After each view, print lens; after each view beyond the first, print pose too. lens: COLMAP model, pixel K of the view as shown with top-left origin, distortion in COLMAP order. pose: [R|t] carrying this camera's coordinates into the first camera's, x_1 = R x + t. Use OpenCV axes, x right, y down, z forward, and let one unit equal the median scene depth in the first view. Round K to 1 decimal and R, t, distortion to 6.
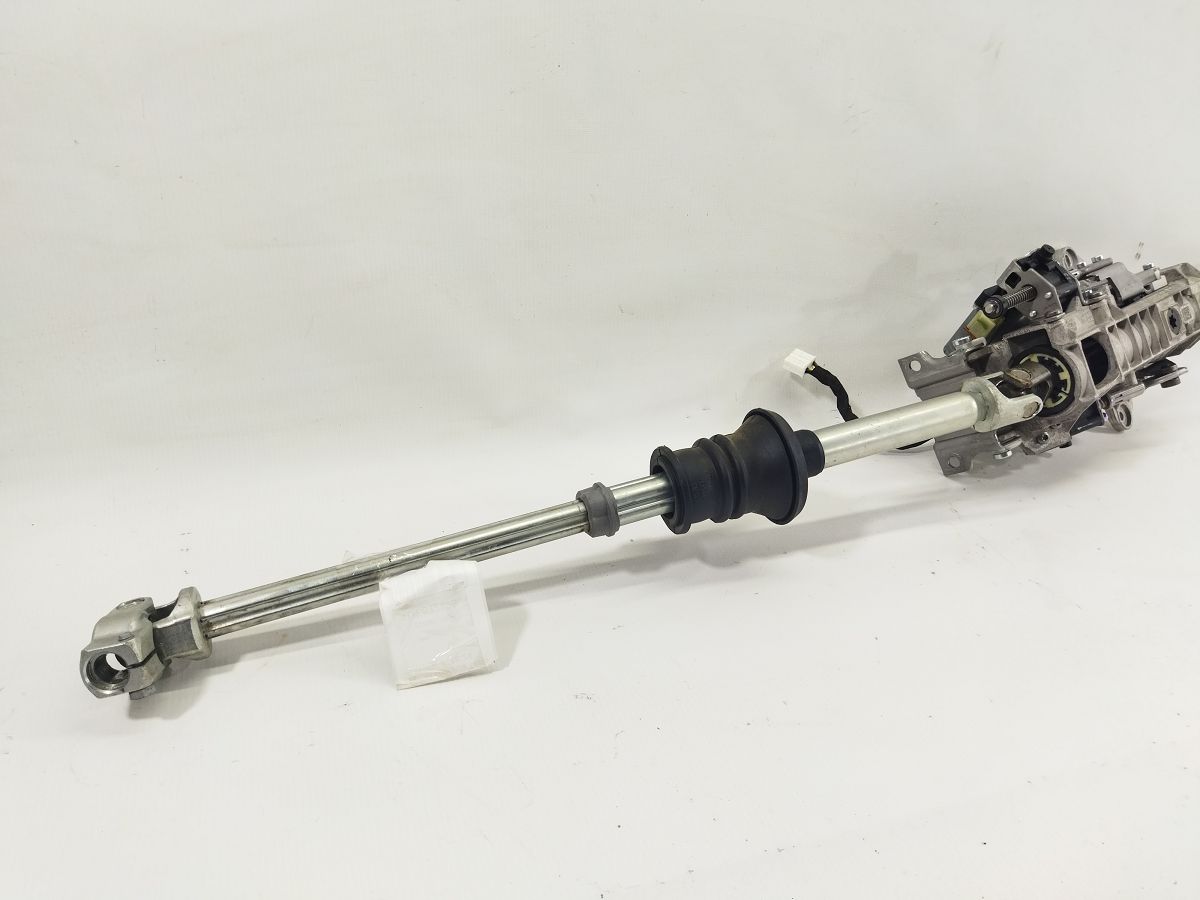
lens RADIAL K [[895.8, 0, 600.0], [0, 895.8, 450.0], [0, 0, 1]] dist [0.063191, -0.109801]
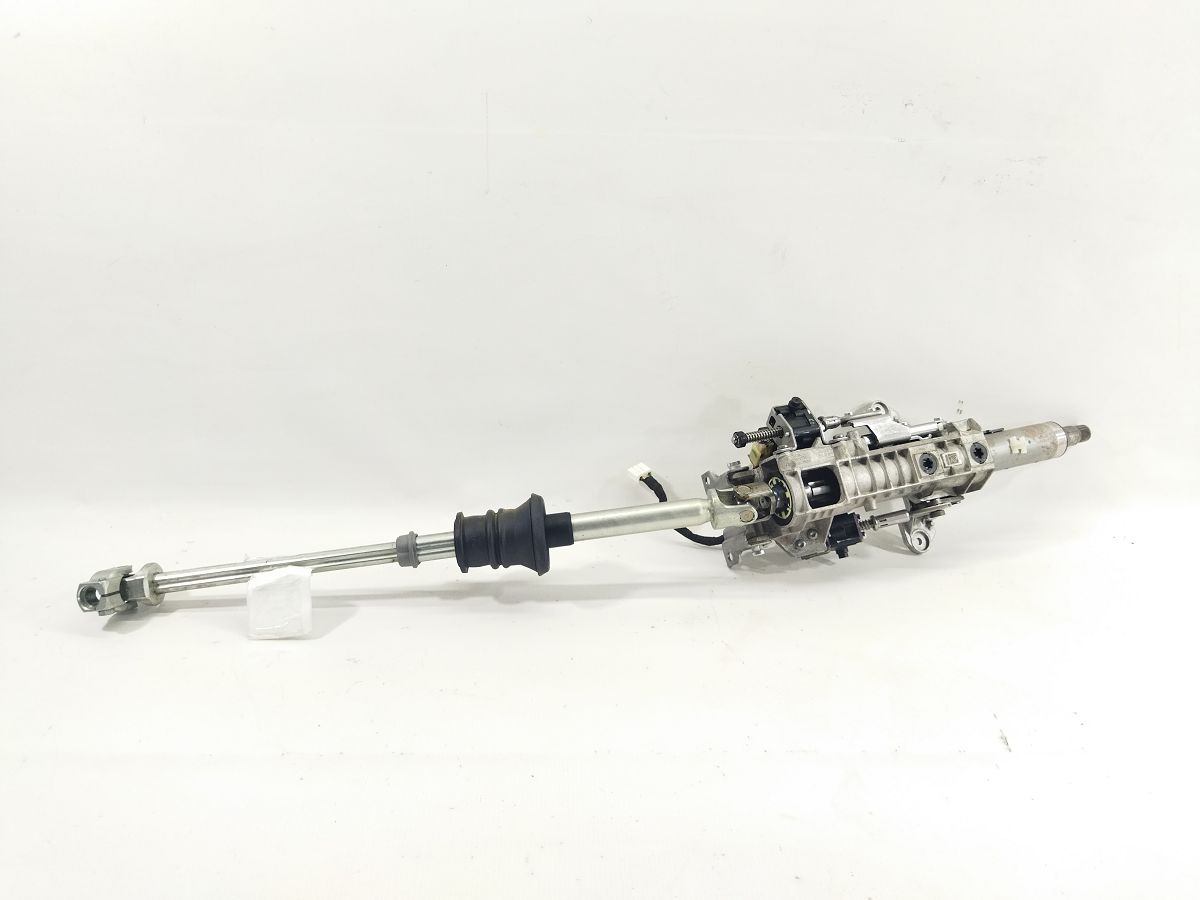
lens RADIAL K [[895.8, 0, 600.0], [0, 895.8, 450.0], [0, 0, 1]] dist [0.063191, -0.109801]
pose [[0.960436, 0.074536, -0.268340, 0.652627], [-0.109775, 0.986832, -0.118797, 0.043011], [0.255952, 0.143554, 0.955971, -0.364775]]
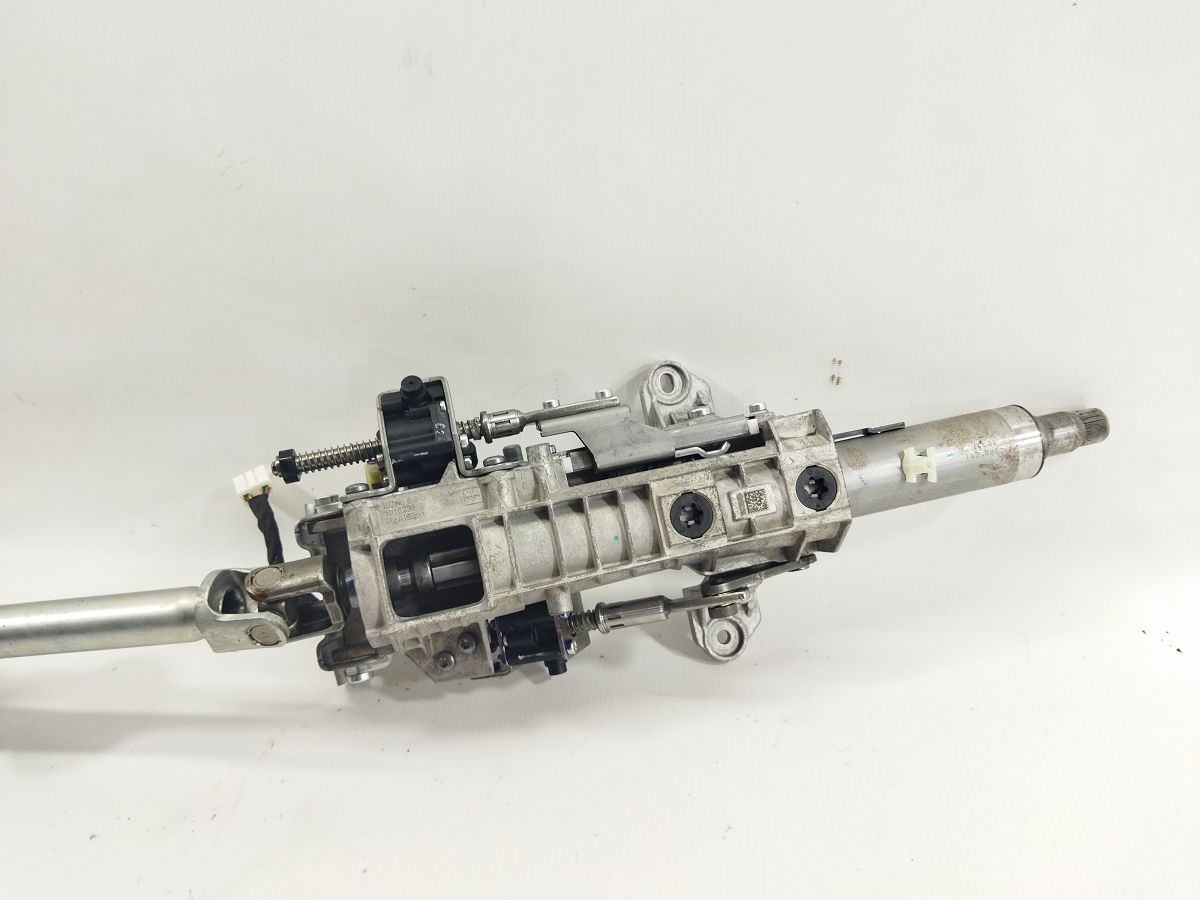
lens RADIAL K [[930.9, 0, 600.0], [0, 930.9, 463.9], [0, 0, 1]] dist [0.040475, -0.125155]
pose [[0.905670, 0.137332, -0.401126, 1.003433], [-0.121271, 0.990469, 0.065297, -0.254336], [0.406270, -0.010492, 0.913693, 0.510427]]
